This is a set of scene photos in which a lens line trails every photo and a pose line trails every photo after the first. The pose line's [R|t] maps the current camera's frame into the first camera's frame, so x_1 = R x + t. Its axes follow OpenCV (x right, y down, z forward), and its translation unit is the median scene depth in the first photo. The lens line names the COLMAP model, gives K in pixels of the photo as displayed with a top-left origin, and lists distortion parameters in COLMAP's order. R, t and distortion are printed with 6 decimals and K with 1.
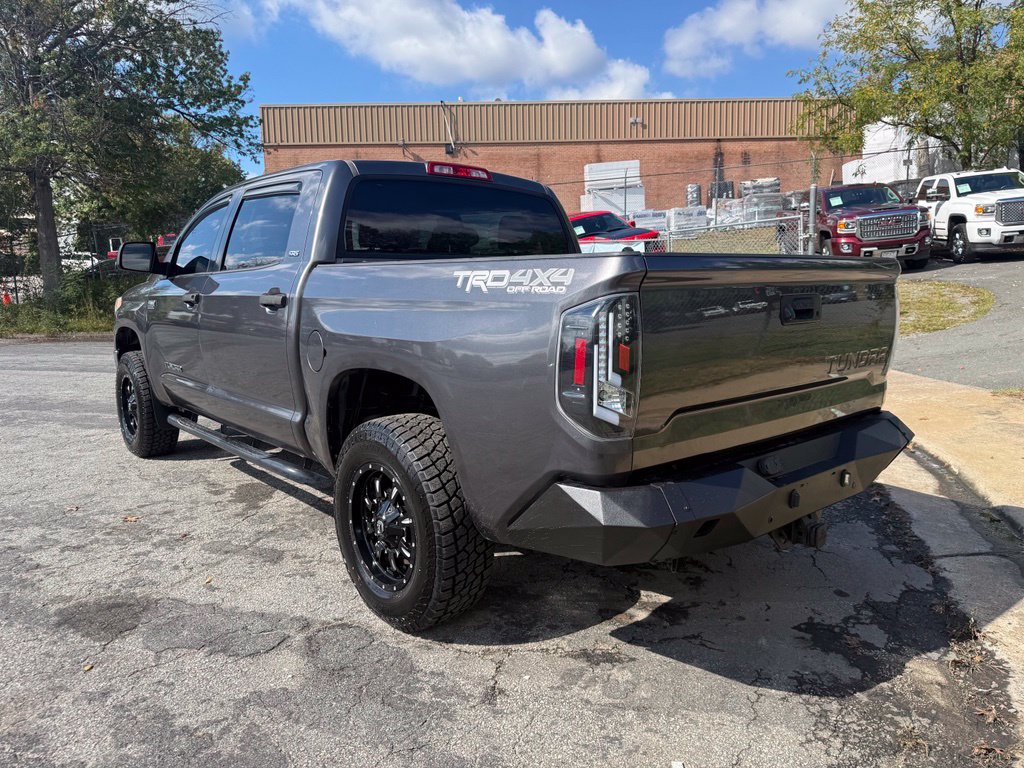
lens RADIAL K [[726.8, 0, 512.6], [0, 726.8, 374.2], [0, 0, 1]] dist [0.038291, -0.064771]
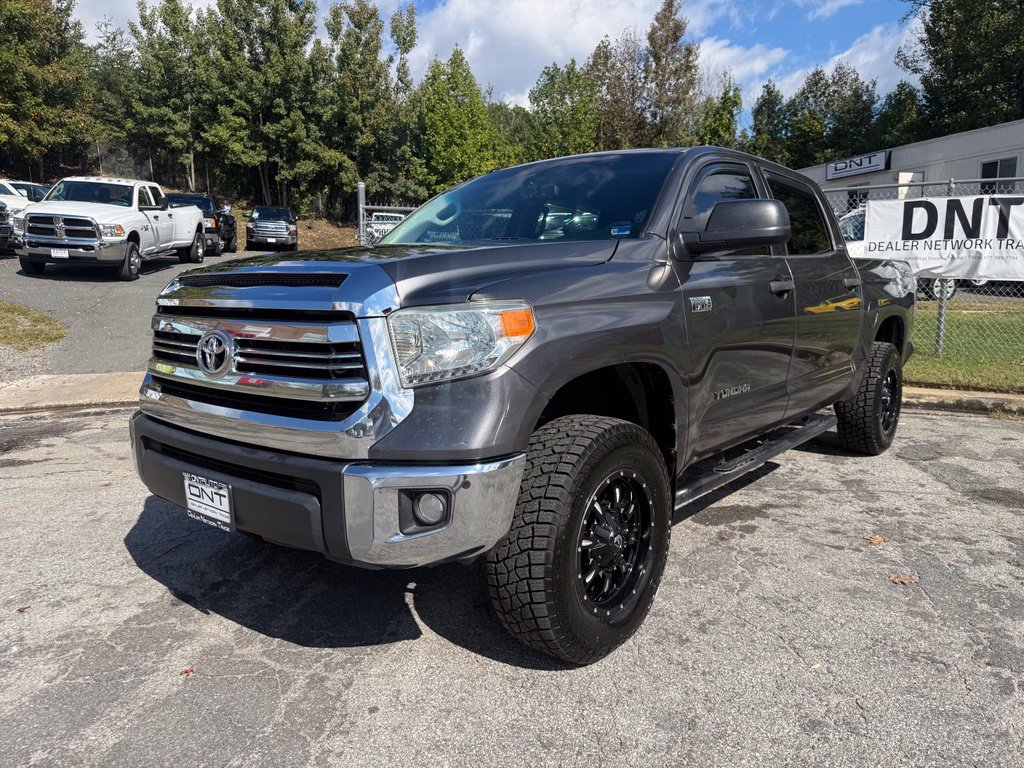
lens RADIAL K [[728.2, 0, 514.2], [0, 728.2, 384.3], [0, 0, 1]] dist [0.008214, -0.013615]
pose [[-0.165763, -0.129860, 0.977578, -1.203430], [0.139678, 0.978207, 0.153628, -0.165488], [-0.976224, 0.162012, -0.144012, 1.429372]]
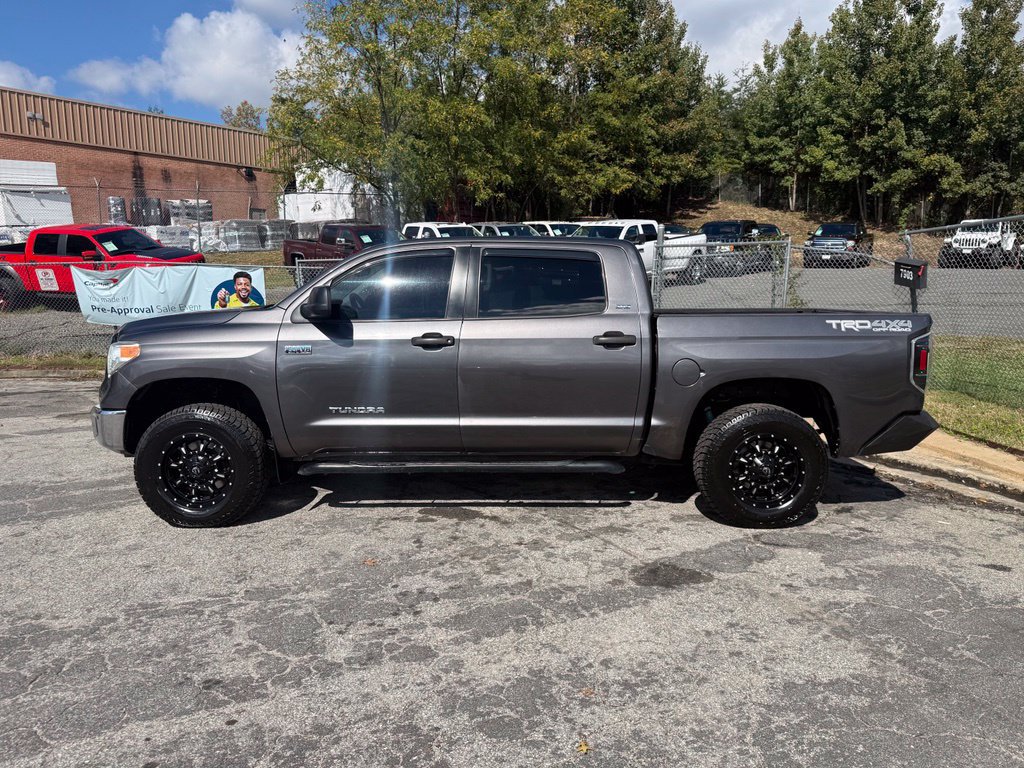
lens RADIAL K [[713.5, 0, 512.0], [0, 713.5, 384.0], [0, 0, 1]] dist [0.067555, -0.082958]
pose [[0.654646, -0.086676, 0.750950, -1.165785], [0.092641, 0.995116, 0.034098, -0.065974], [-0.750237, 0.047246, 0.659478, 0.214135]]
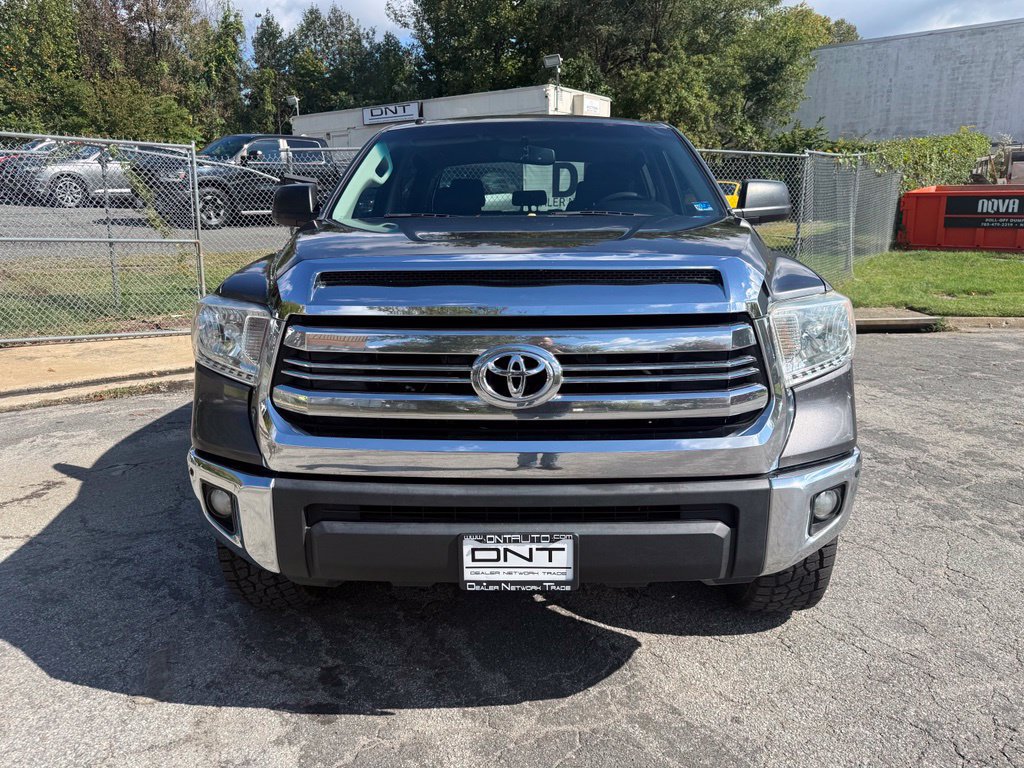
lens RADIAL K [[735.5, 0, 514.7], [0, 735.5, 373.2], [0, 0, 1]] dist [0.005026, -0.001951]
pose [[-0.739537, -0.129977, 0.660447, -0.906944], [0.099941, 0.949101, 0.298695, -0.265542], [-0.665655, 0.286902, -0.688906, 1.865714]]
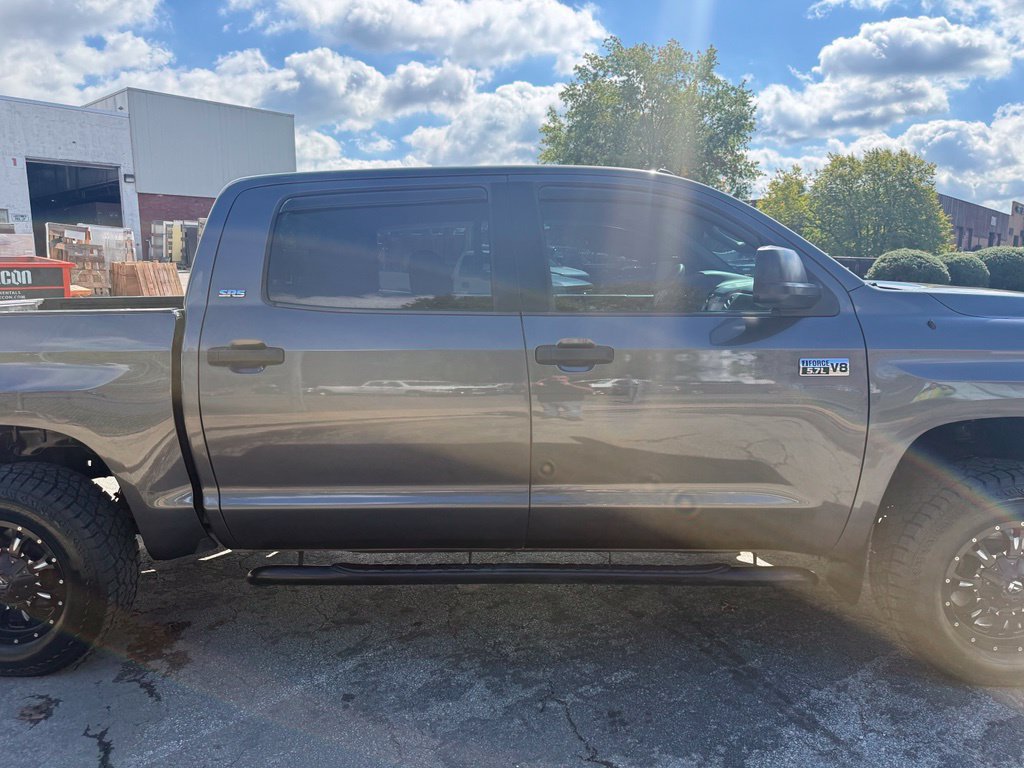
lens RADIAL K [[728.2, 0, 513.0], [0, 728.2, 387.1], [0, 0, 1]] dist [-0.011013, 0.002942]
pose [[-0.685883, 0.138461, -0.714418, 0.362000], [-0.070970, 0.964325, 0.255030, -0.266228], [0.724243, 0.225623, -0.651587, 1.647719]]
